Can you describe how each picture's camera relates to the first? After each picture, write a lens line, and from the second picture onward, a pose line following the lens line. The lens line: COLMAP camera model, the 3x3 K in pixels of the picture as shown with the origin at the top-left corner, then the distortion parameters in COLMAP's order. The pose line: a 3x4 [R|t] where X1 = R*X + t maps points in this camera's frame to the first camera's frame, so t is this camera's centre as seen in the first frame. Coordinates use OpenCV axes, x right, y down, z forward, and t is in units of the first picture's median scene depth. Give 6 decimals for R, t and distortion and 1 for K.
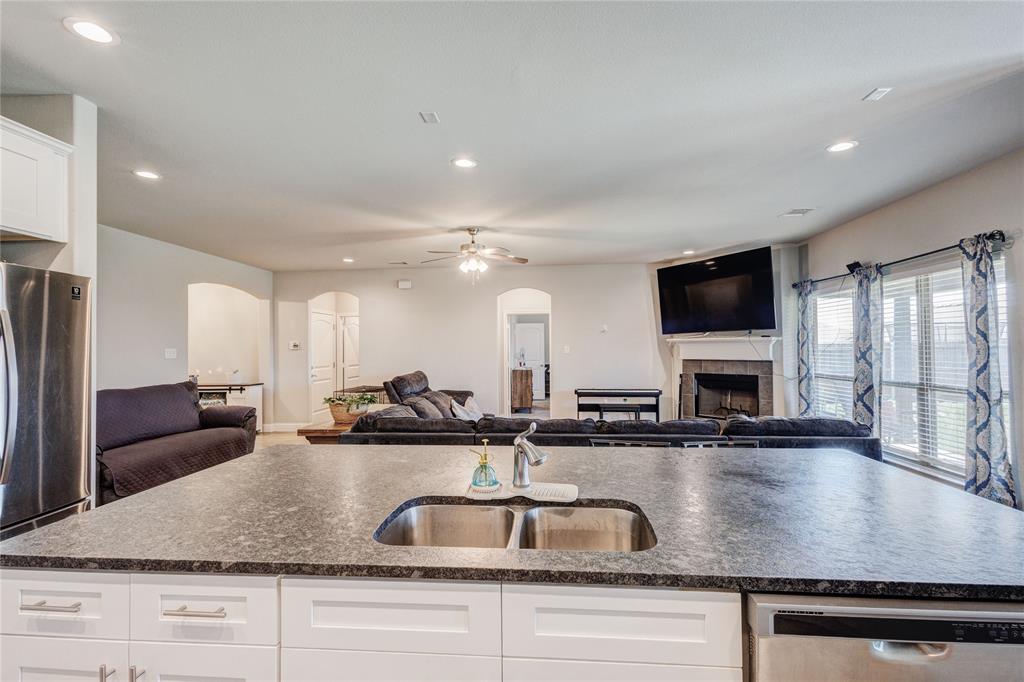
lens RADIAL K [[474.8, 0, 511.9], [0, 474.8, 347.7], [0, 0, 1]] dist [0.008912, 0.000114]
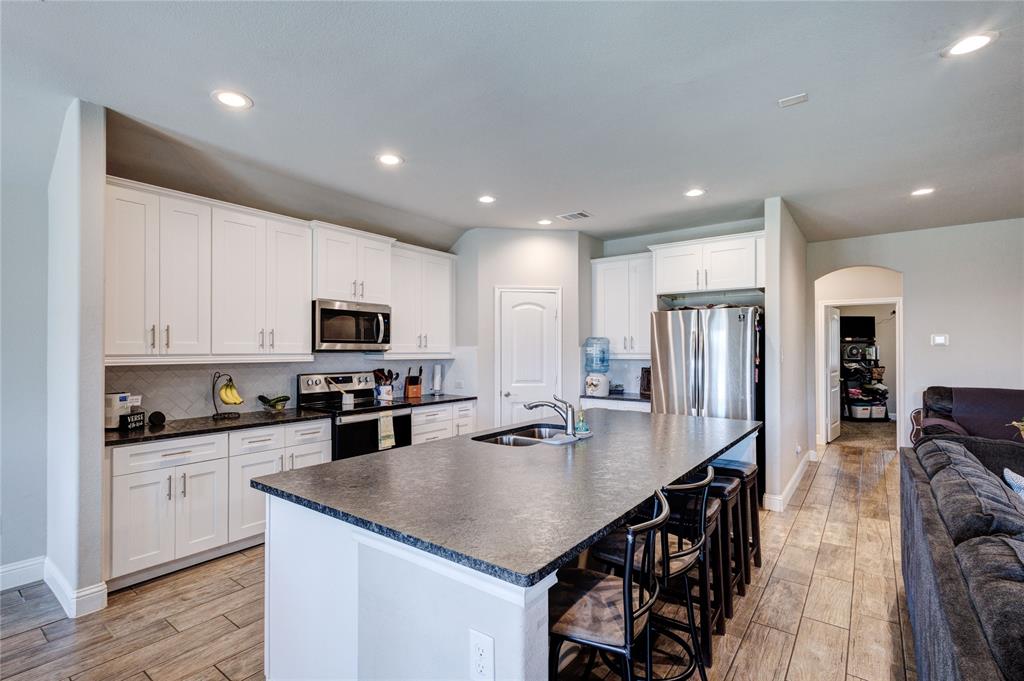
lens RADIAL K [[474.8, 0, 511.9], [0, 474.8, 347.2], [0, 0, 1]] dist [0.008912, 0.000114]
pose [[-0.530576, 0.005408, -0.847620, 0.347689], [0.006185, 0.999978, 0.002509, -0.004060], [0.847615, -0.003911, -0.530597, 0.391451]]
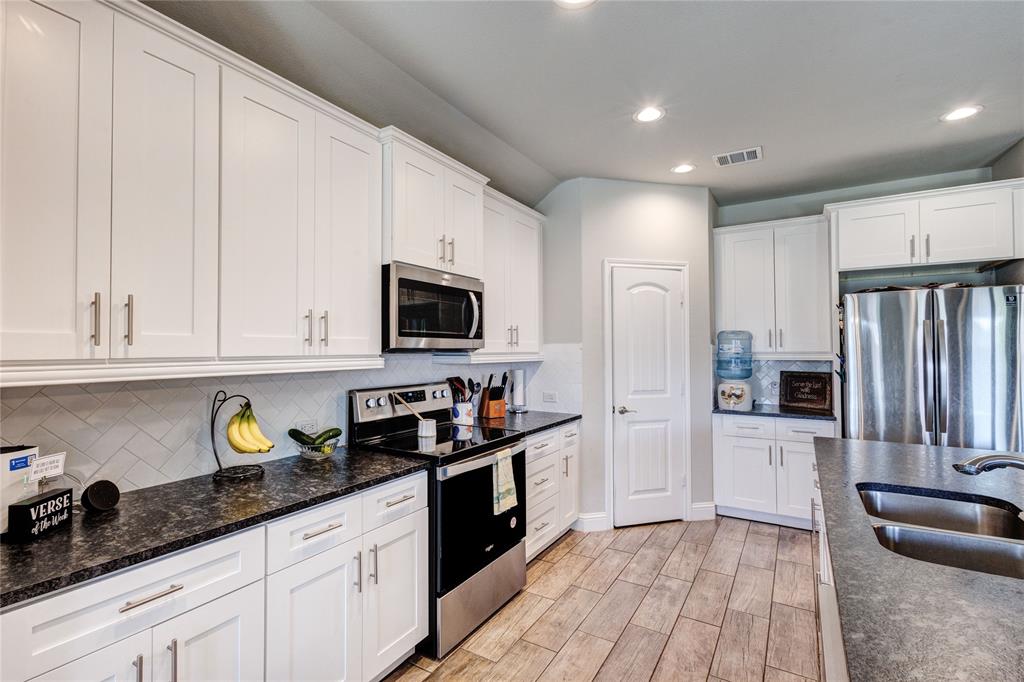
lens RADIAL K [[468.3, 0, 512.0], [0, 468.3, 341.0], [0, 0, 1]] dist [0.002261, 0.000003]
pose [[-0.445829, -0.003668, -0.895111, 0.248513], [0.008558, 0.999928, -0.008360, -0.002758], [0.895077, -0.011387, -0.445766, 0.122624]]
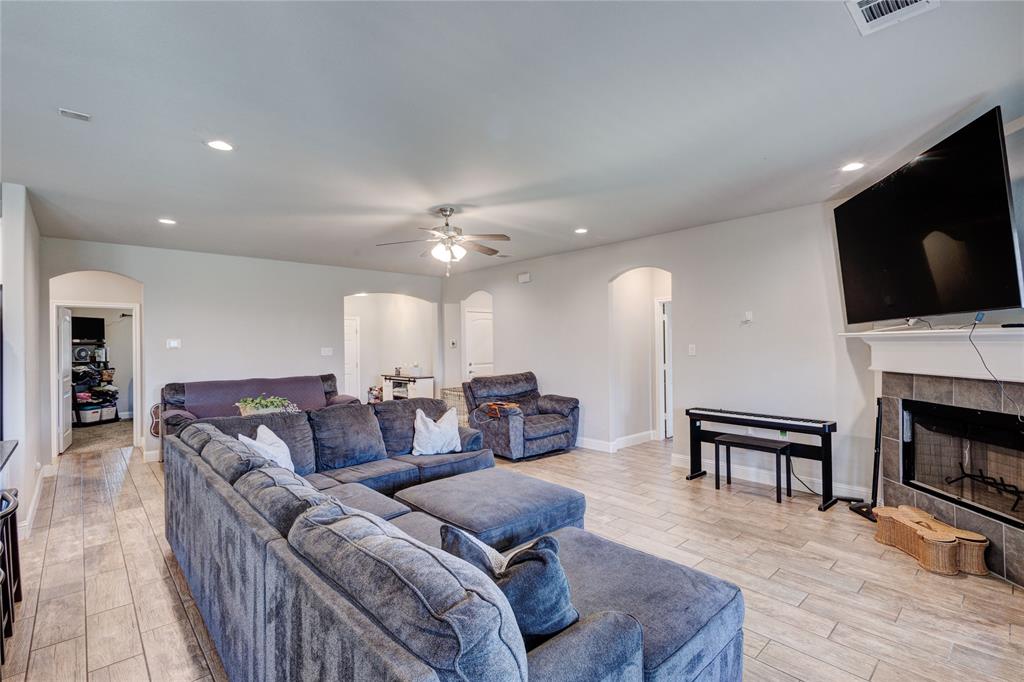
lens RADIAL K [[468.3, 0, 512.0], [0, 468.3, 341.0], [0, 0, 1]] dist [0.002261, 0.000003]
pose [[0.735806, -0.004024, -0.677181, 0.418103], [0.006703, 0.999977, 0.001341, -0.012041], [0.677159, -0.005526, 0.735816, 0.343432]]
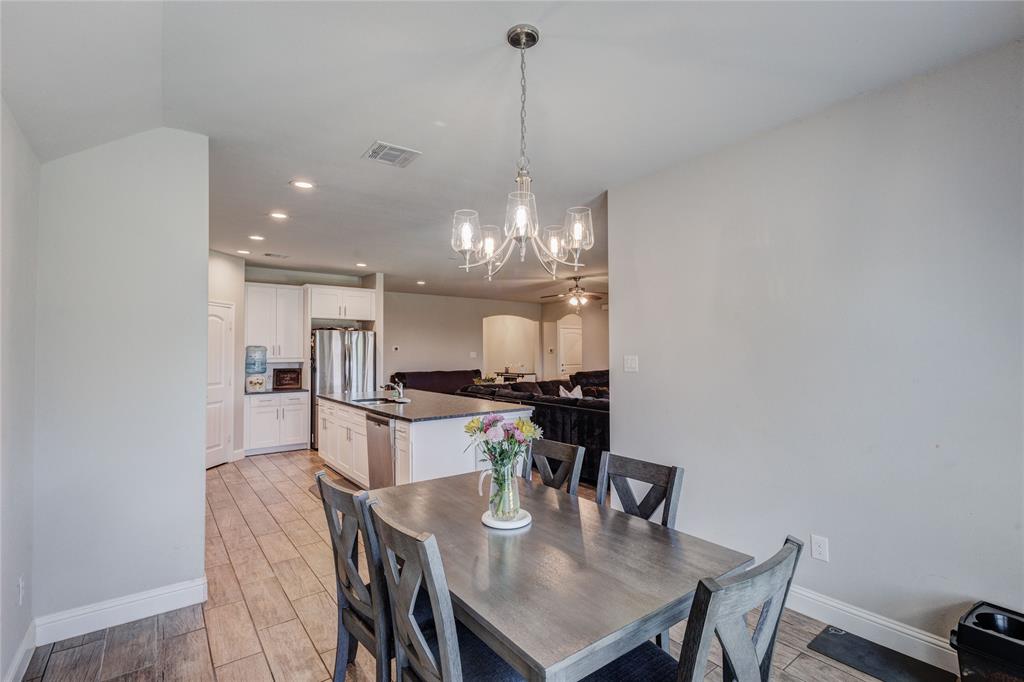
lens RADIAL K [[468.3, 0, 512.0], [0, 468.3, 341.0], [0, 0, 1]] dist [0.002261, 0.000003]
pose [[0.668461, -0.008087, -0.743703, 0.675302], [-0.002686, 0.999908, -0.013287, -0.015366], [0.743742, 0.010879, 0.668378, -0.132176]]
